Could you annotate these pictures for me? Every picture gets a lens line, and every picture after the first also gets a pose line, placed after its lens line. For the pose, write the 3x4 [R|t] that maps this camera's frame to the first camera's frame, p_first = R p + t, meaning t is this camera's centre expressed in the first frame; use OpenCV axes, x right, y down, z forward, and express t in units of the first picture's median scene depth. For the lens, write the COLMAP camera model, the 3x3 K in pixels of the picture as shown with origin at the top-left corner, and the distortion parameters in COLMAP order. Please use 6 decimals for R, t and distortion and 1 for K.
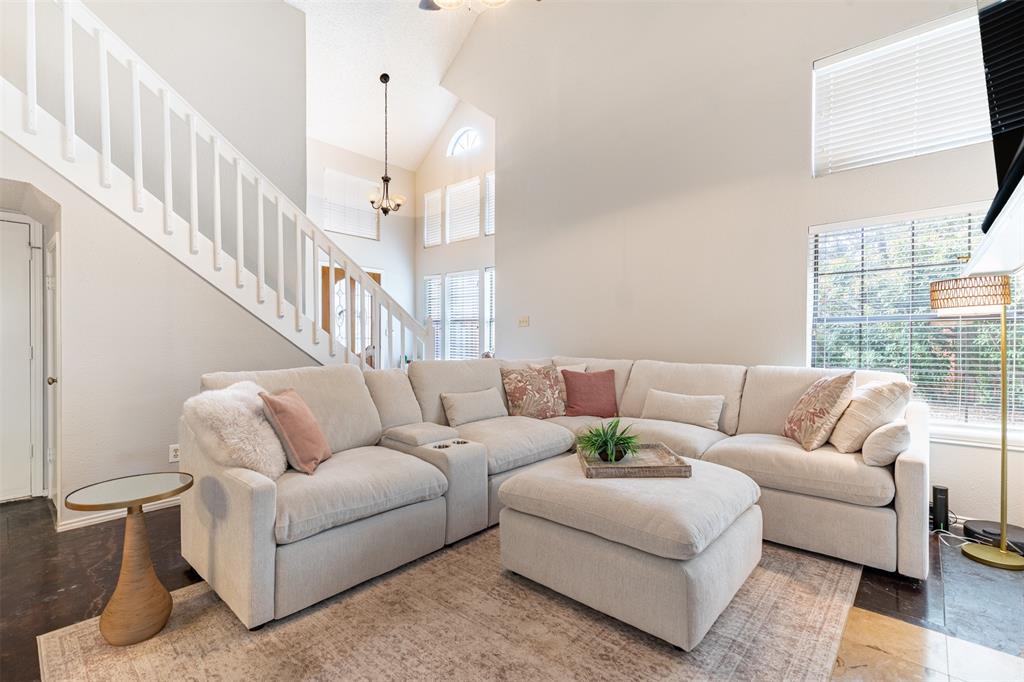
lens RADIAL K [[459.5, 0, 509.8], [0, 459.5, 342.8], [0, 0, 1]] dist [0.006162, -0.001074]
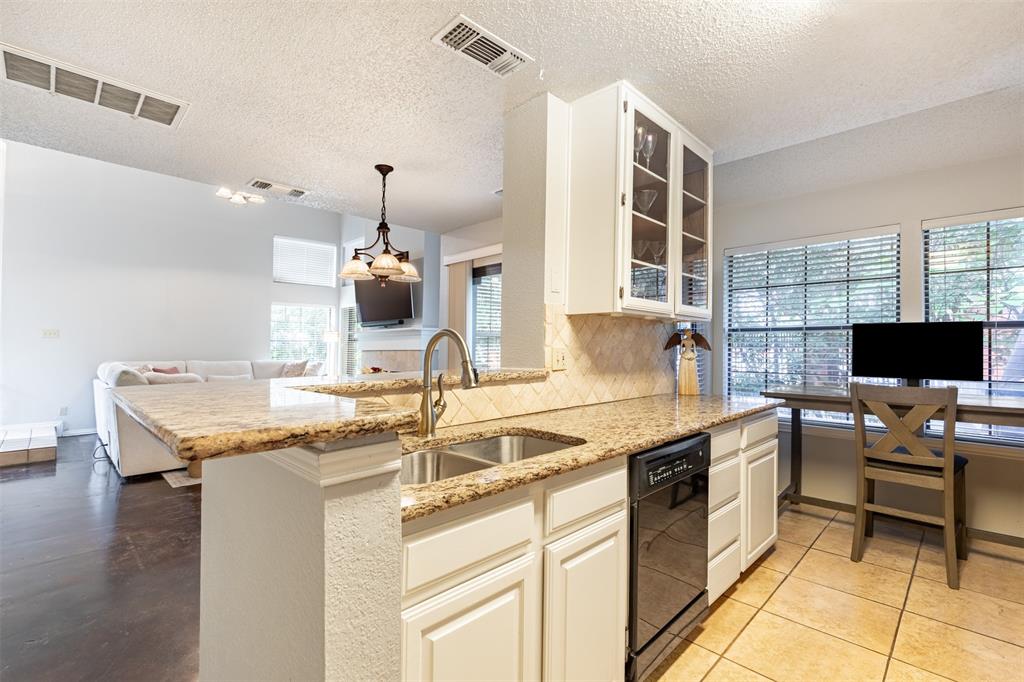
lens RADIAL K [[459.5, 0, 512.4], [0, 459.5, 332.7], [0, 0, 1]] dist [0.006162, -0.001074]
pose [[0.049397, 0.034890, 0.998170, -1.527572], [0.007359, 0.999350, -0.035295, 0.003031], [-0.998752, 0.009089, 0.049108, -0.331367]]
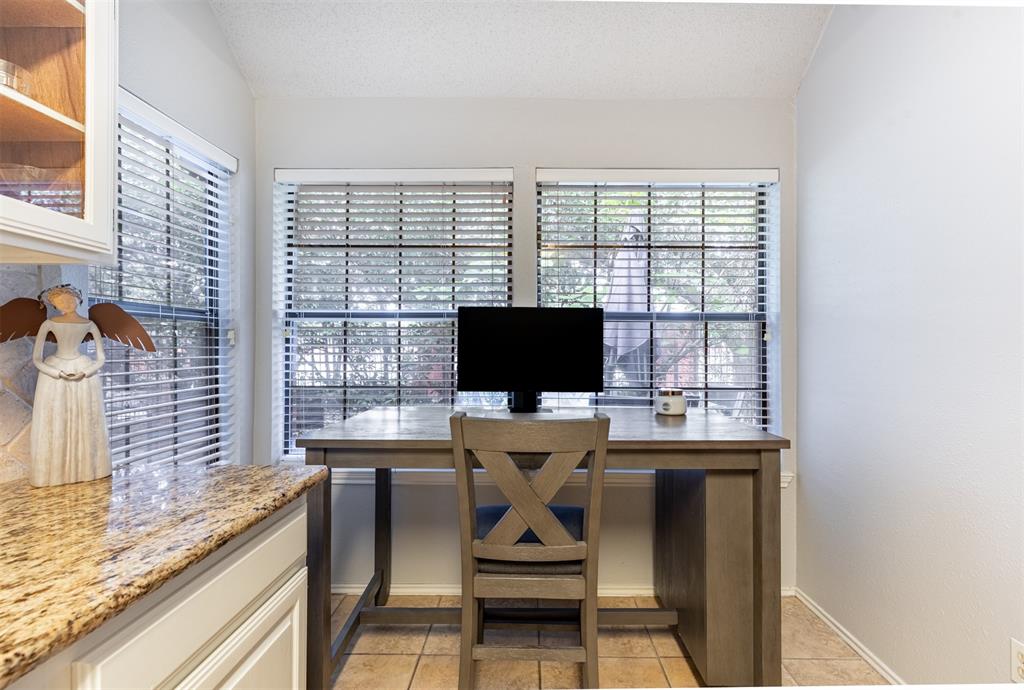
lens RADIAL K [[499.3, 0, 515.6], [0, 499.3, 337.4], [0, 0, 1]] dist [-0.027762, 0.000588]
pose [[-0.656144, 0.008824, 0.754584, -1.124306], [0.001289, 0.999943, -0.010572, 0.003230], [-0.754635, -0.005964, -0.656118, -0.591026]]
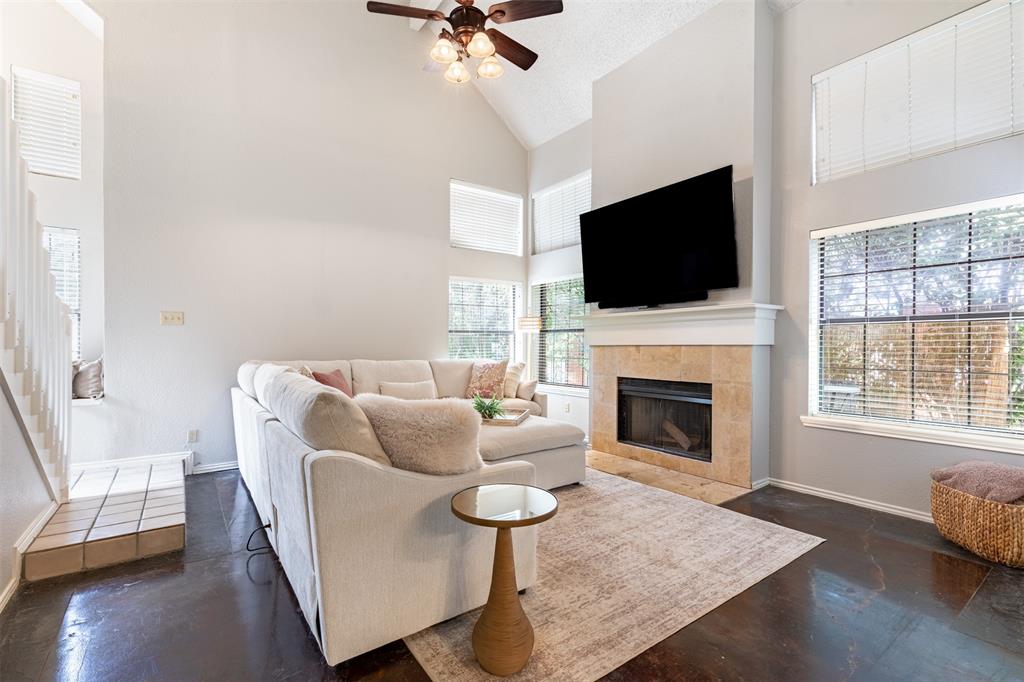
lens RADIAL K [[459.5, 0, 511.1], [0, 459.5, 343.2], [0, 0, 1]] dist [0.006162, -0.001074]
pose [[0.210990, 0.001568, 0.977487, -0.851196], [0.005519, 0.999981, -0.002795, 0.000749], [-0.977473, 0.005984, 0.210977, 0.394188]]
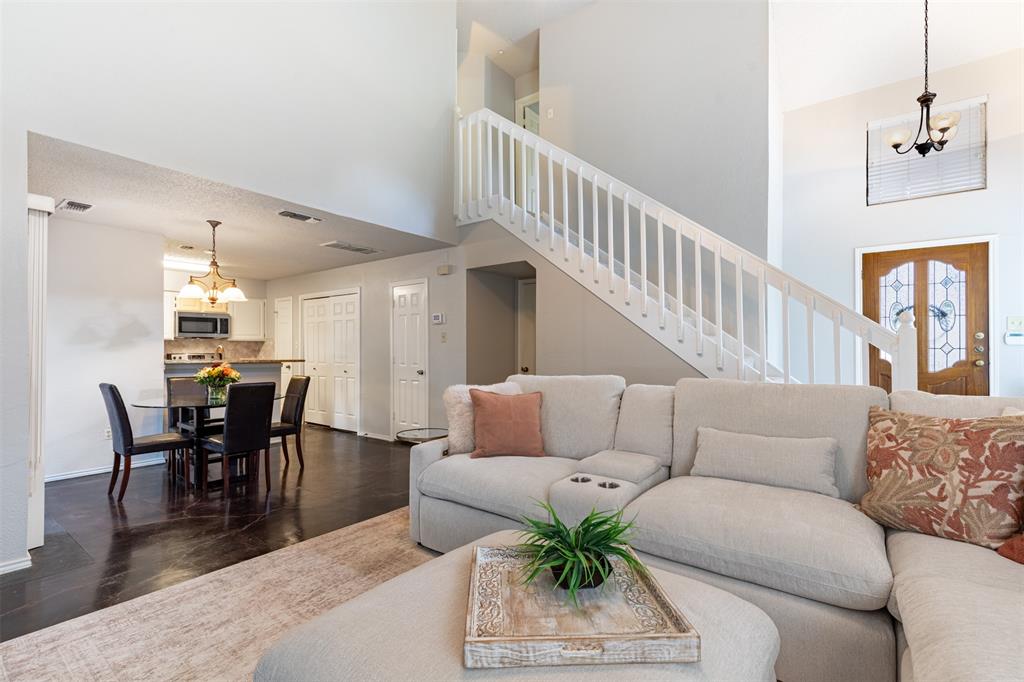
lens RADIAL K [[459.5, 0, 510.7], [0, 459.5, 343.4], [0, 0, 1]] dist [0.006162, -0.001074]
pose [[0.084665, -0.015253, -0.996293, 0.488669], [-0.005866, 0.999858, -0.015806, -0.004763], [0.996392, 0.007183, 0.084564, 0.586184]]
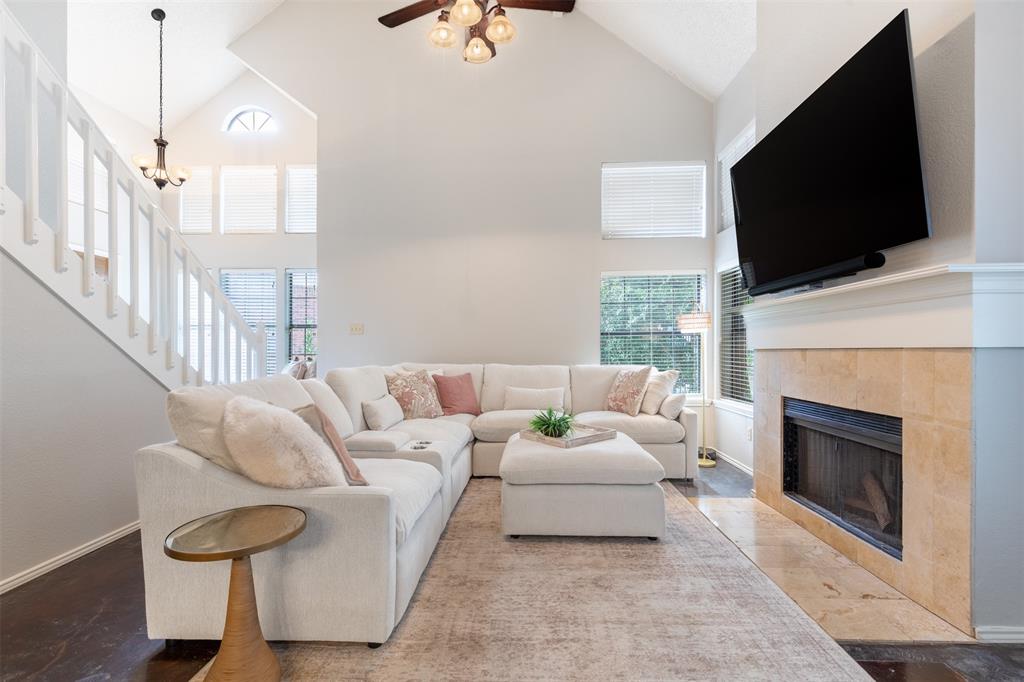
lens RADIAL K [[459.5, 0, 510.5], [0, 459.5, 344.7], [0, 0, 1]] dist [0.006162, -0.001074]
pose [[0.772706, 0.002199, 0.634760, -0.478913], [0.008284, 0.999874, -0.013548, 0.004041], [-0.634710, 0.015727, 0.772591, 0.035204]]
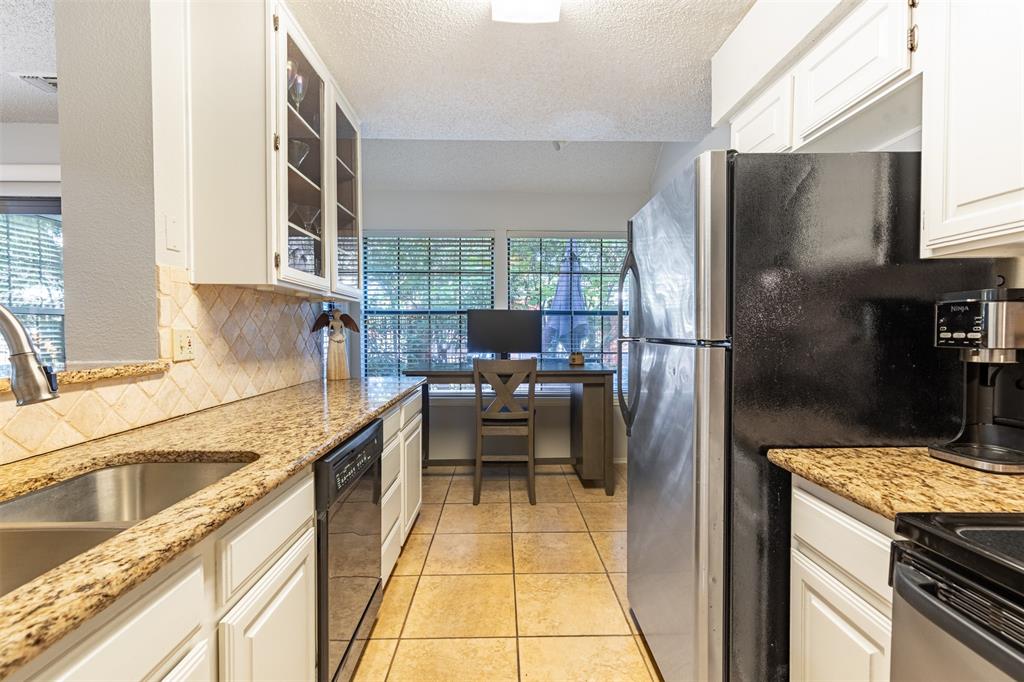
lens RADIAL K [[459.5, 0, 516.8], [0, 459.5, 344.0], [0, 0, 1]] dist [0.006162, -0.001074]
pose [[-0.688015, -0.020073, 0.725418, -1.458780], [0.007981, 0.999348, 0.035222, 0.002968], [-0.725652, 0.030023, -0.687406, -0.296124]]
